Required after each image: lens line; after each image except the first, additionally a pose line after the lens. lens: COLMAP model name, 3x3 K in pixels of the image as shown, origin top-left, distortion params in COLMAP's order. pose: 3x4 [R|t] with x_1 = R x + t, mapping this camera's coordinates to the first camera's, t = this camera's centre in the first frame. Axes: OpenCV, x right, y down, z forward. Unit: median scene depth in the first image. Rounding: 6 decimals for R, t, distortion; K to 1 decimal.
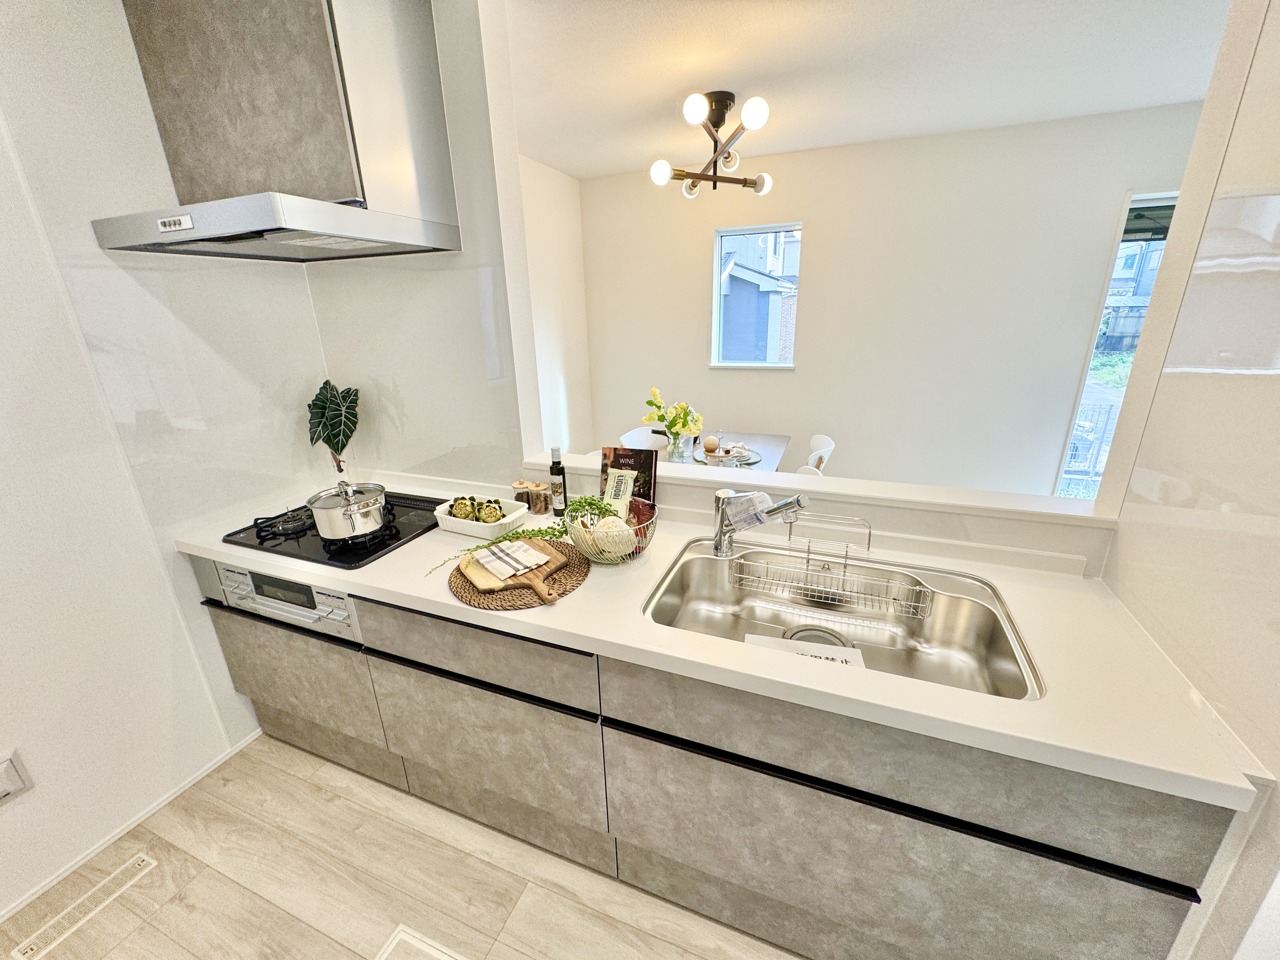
lens RADIAL K [[509.8, 0, 637.0], [0, 509.8, 477.6], [0, 0, 1]] dist [0.000100, -0.000029]
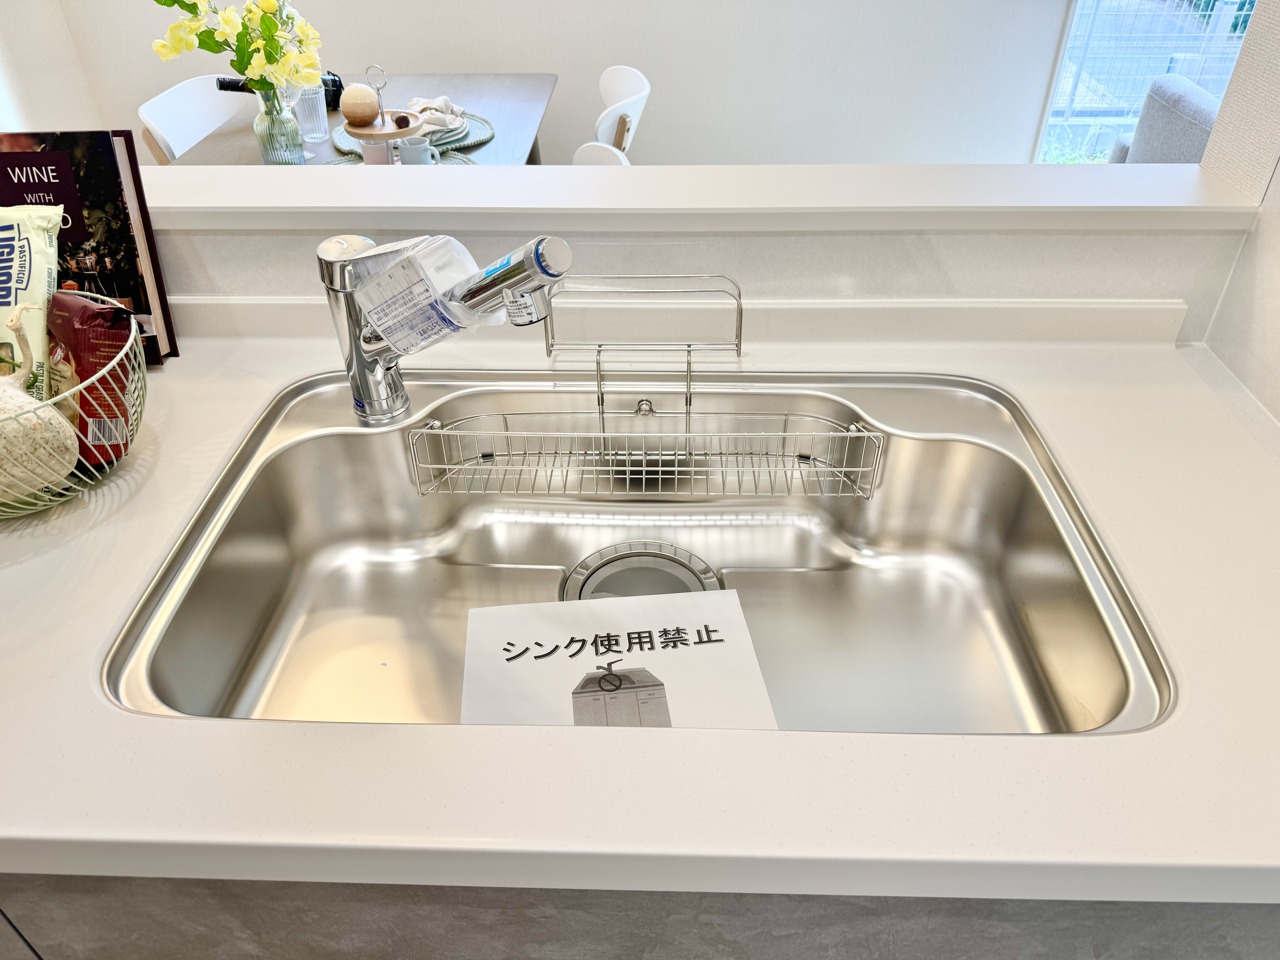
lens RADIAL K [[917.1, 0, 636.9], [0, 917.1, 485.4], [0, 0, 1]] dist [0.069805, -0.120232]
pose [[0.937472, -0.195910, 0.287690, 0.135469], [0.096146, 0.940150, 0.326916, -0.002528], [-0.334518, -0.278815, 0.900200, 0.313082]]
